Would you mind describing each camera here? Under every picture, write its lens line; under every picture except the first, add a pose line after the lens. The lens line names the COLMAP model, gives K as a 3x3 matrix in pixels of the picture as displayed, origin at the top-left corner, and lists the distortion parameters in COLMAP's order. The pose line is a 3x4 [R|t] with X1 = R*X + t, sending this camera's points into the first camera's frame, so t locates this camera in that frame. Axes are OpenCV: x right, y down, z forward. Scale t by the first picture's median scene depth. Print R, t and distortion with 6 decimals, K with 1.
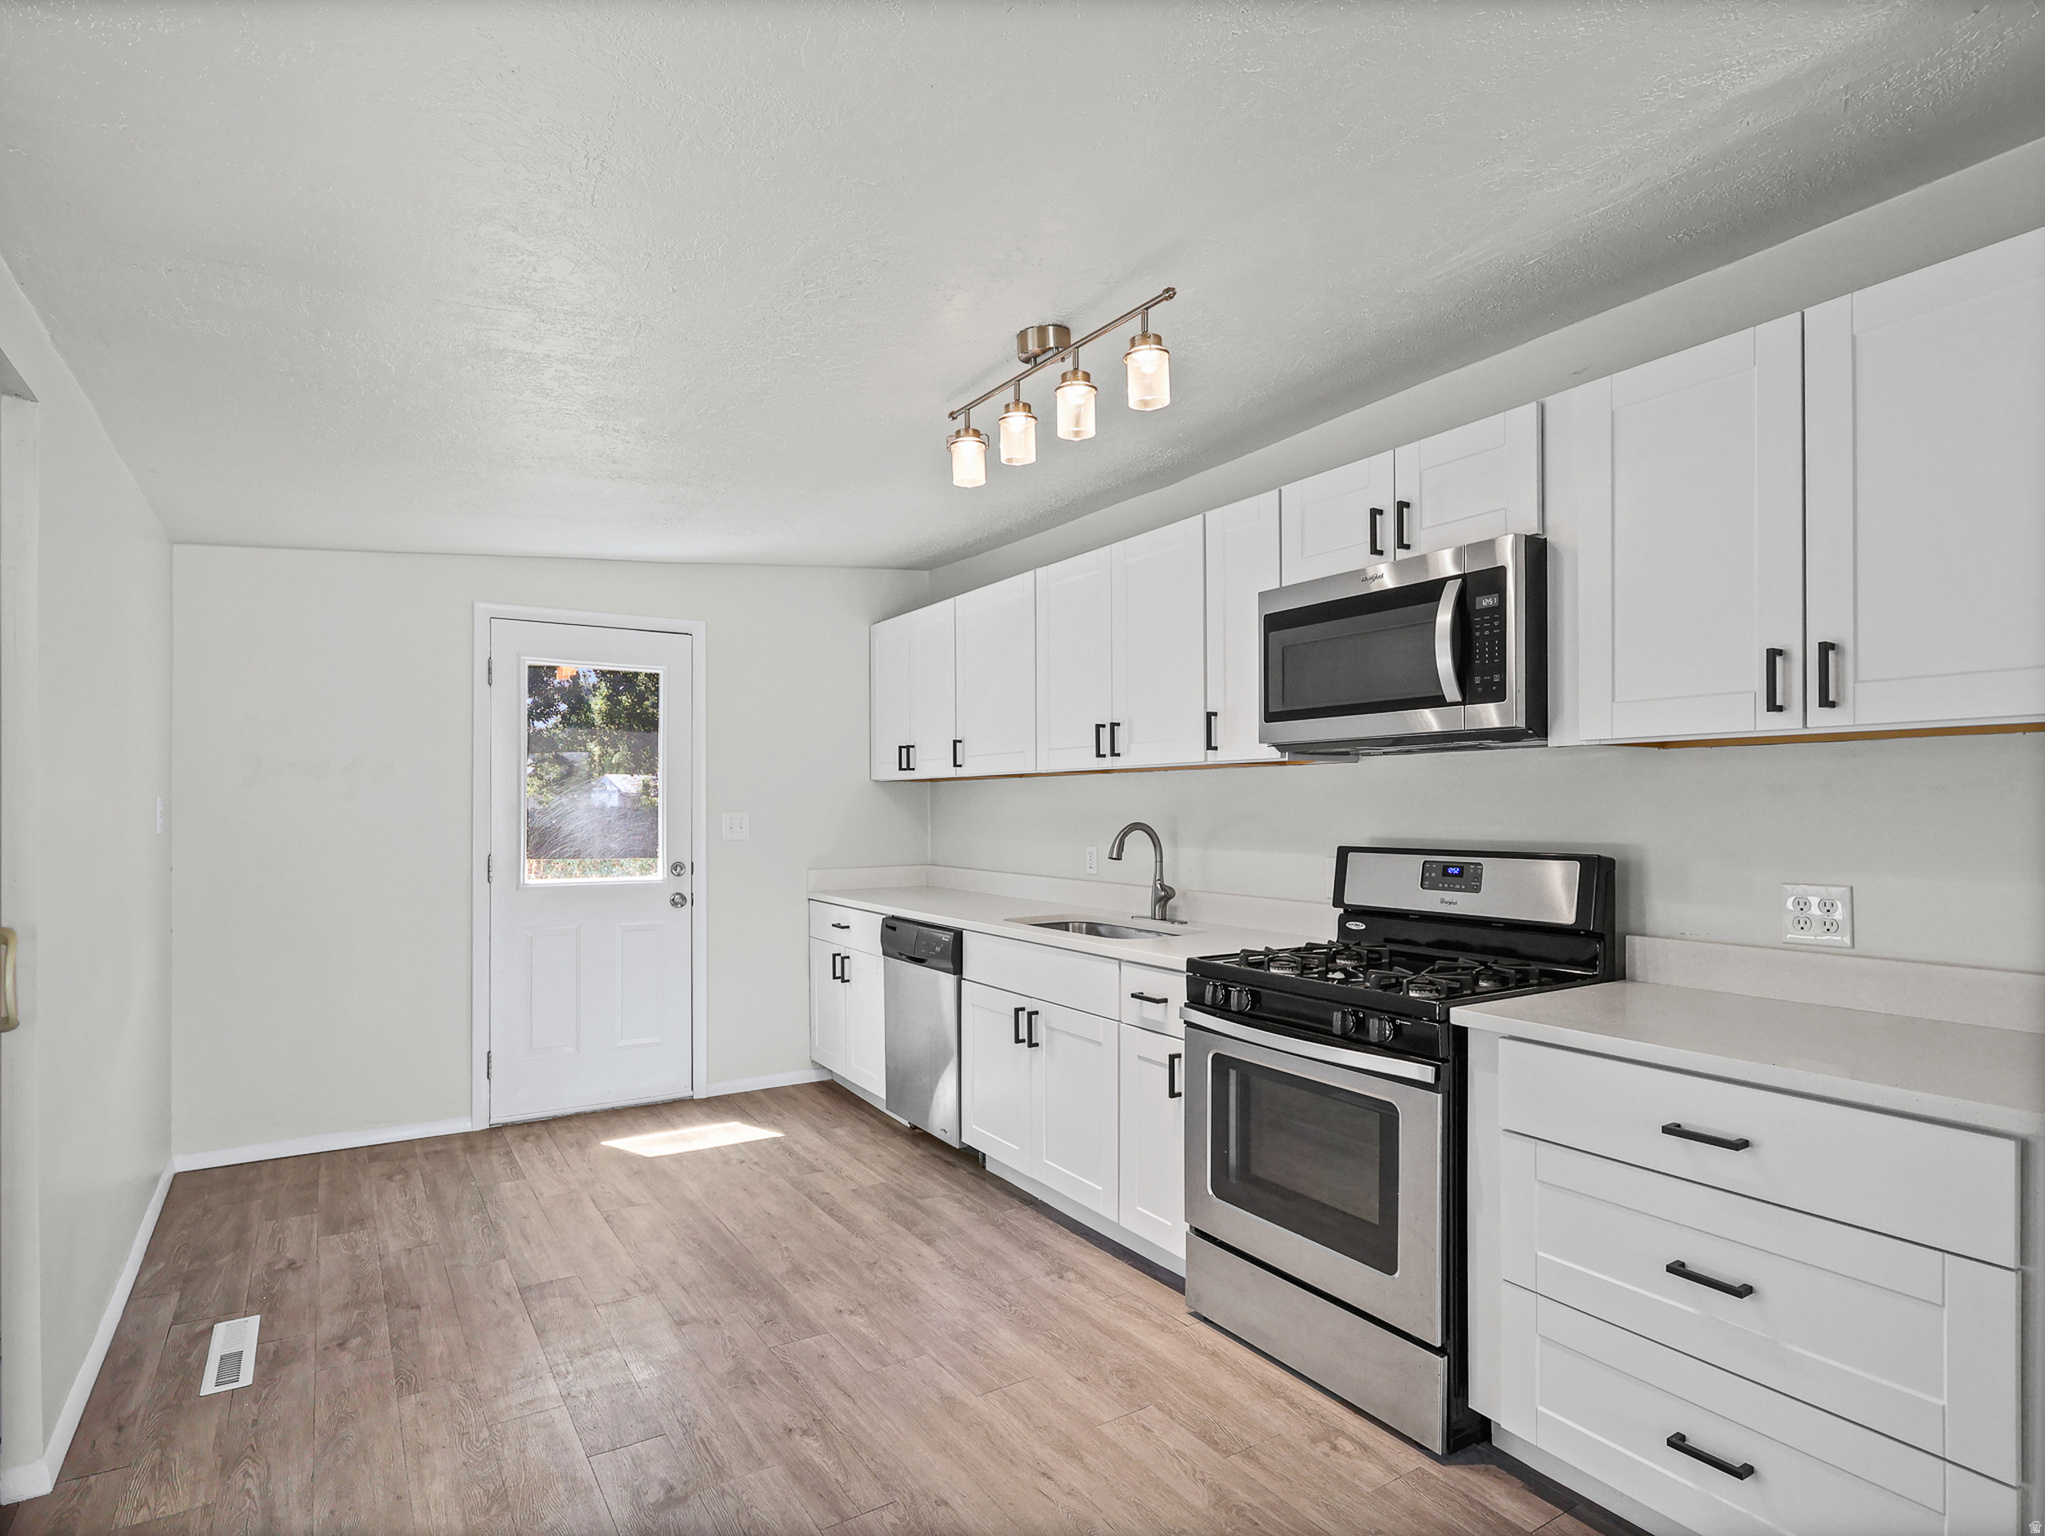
lens RADIAL K [[1142.8, 0, 1024.6], [0, 1142.8, 776.1], [0, 0, 1]] dist [0.002469, -0.000262]
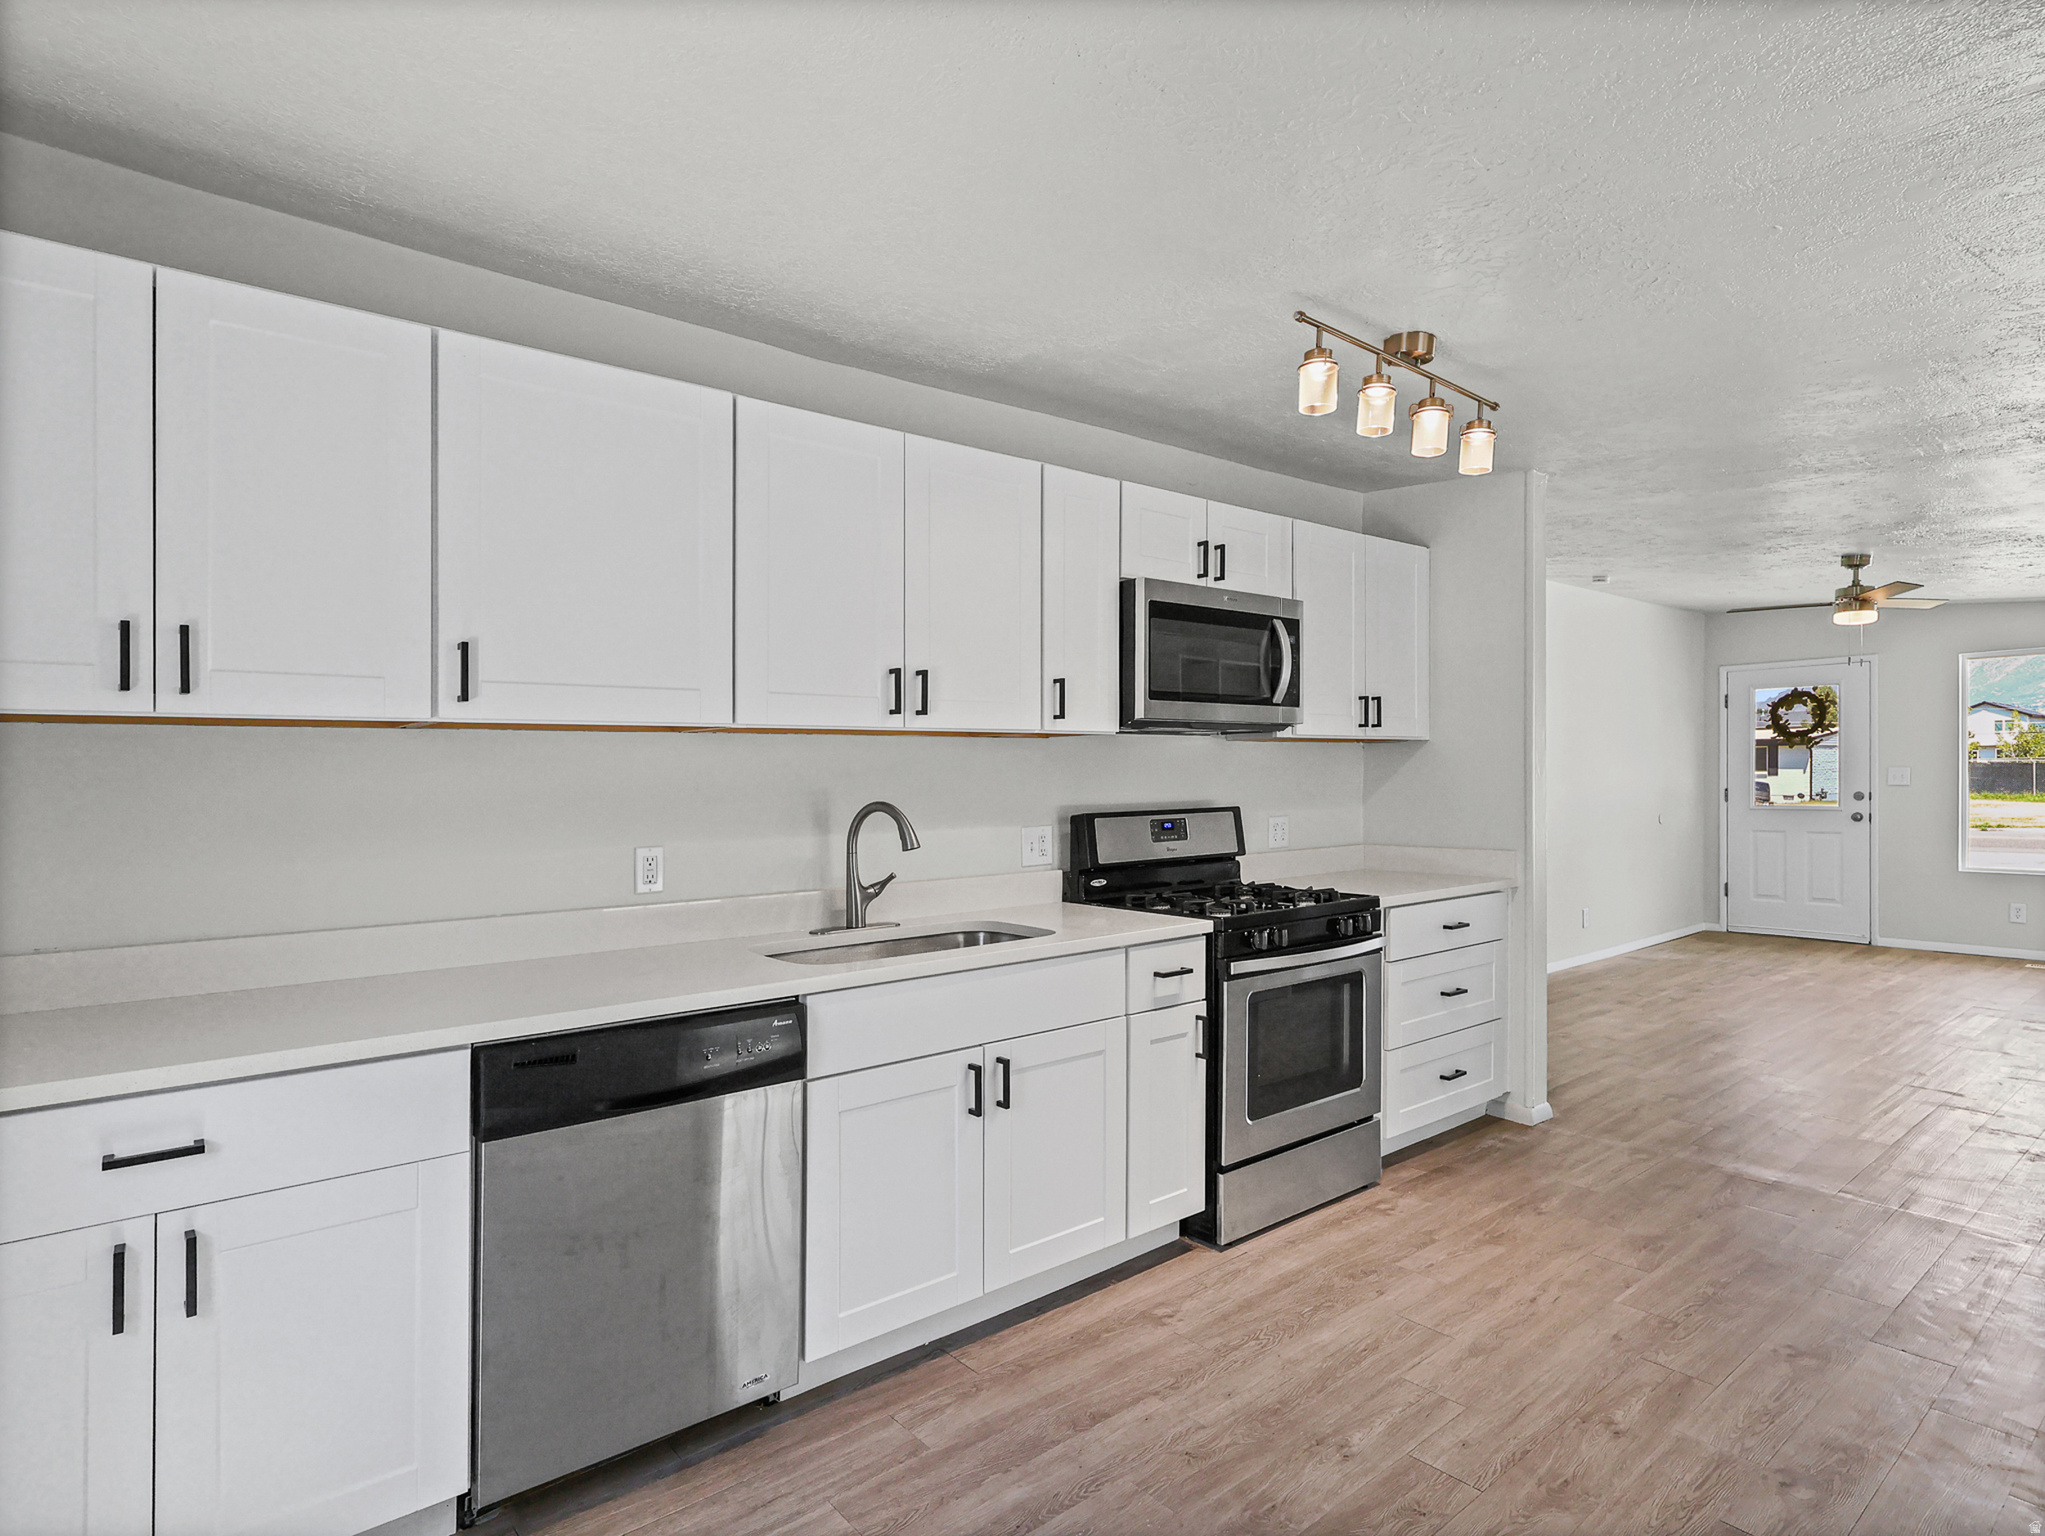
lens RADIAL K [[1116.4, 0, 1022.5], [0, 1116.4, 768.0], [0, 0, 1]] dist [-0.006507, 0.000269]
pose [[-0.146807, 0.015794, 0.989039, -0.852283], [-0.008286, 0.999818, -0.017196, 0.039240], [-0.989130, -0.010719, -0.146649, 1.325656]]
